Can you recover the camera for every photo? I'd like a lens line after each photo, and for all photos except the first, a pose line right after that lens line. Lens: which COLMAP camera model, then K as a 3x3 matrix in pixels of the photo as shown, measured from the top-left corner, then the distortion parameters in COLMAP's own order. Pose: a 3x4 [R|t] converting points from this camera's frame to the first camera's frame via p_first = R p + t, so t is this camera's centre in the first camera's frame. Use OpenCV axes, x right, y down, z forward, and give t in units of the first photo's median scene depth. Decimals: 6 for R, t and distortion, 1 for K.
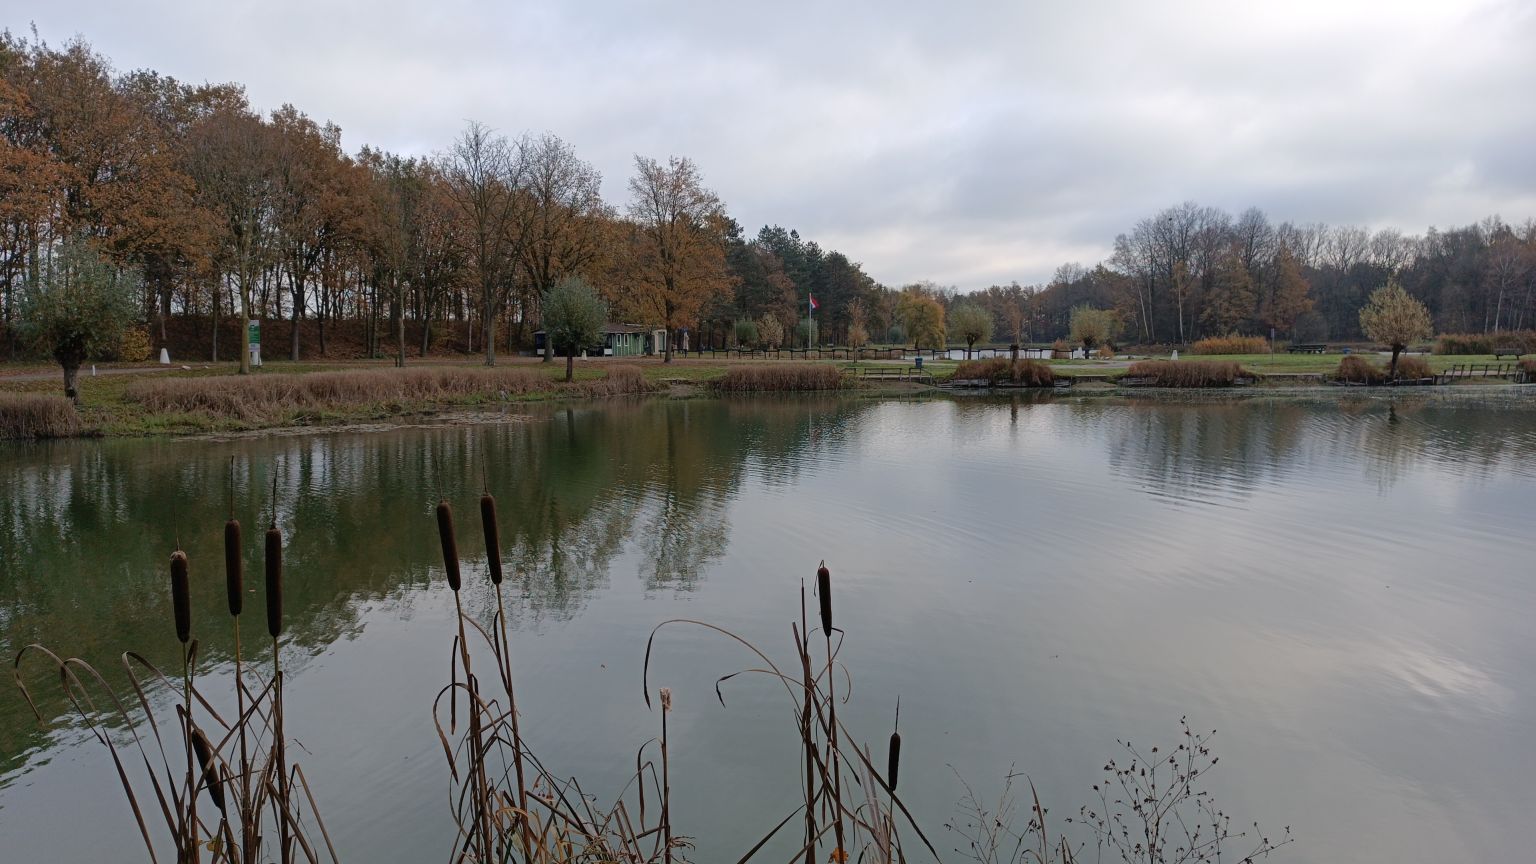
lens RADIAL K [[1041.1, 0, 768.0], [0, 1041.1, 432.0], [0, 0, 1]] dist [0.001008, -0.002727]
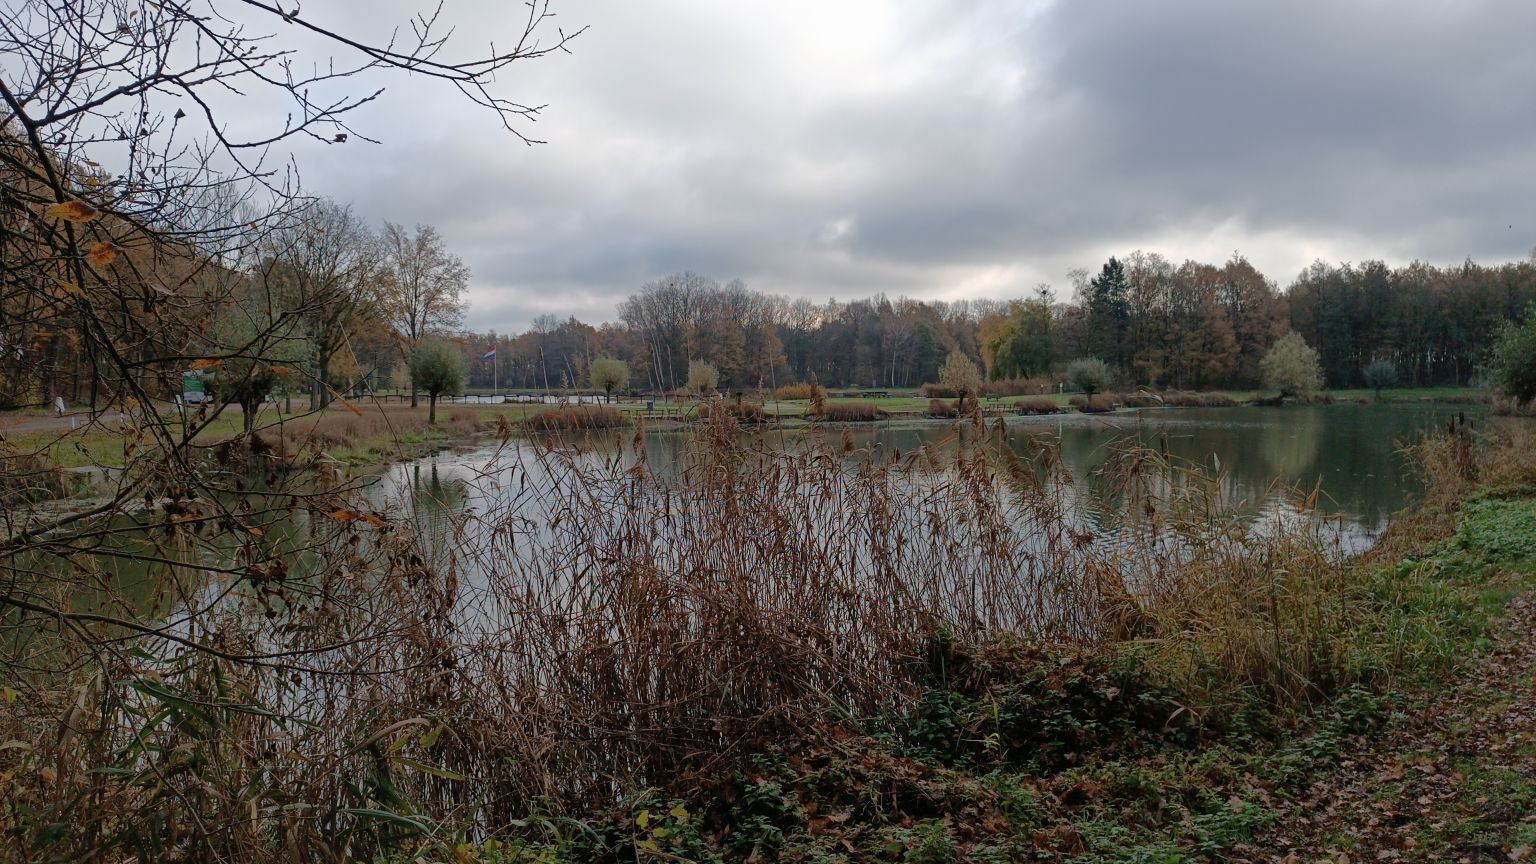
lens RADIAL K [[1041.1, 0, 768.0], [0, 1041.1, 432.0], [0, 0, 1]] dist [0.001008, -0.002727]
pose [[0.853053, -0.020891, 0.521407, -0.154083], [0.043642, 0.998554, -0.031392, 0.004170], [-0.519997, 0.049534, 0.852731, -0.057732]]
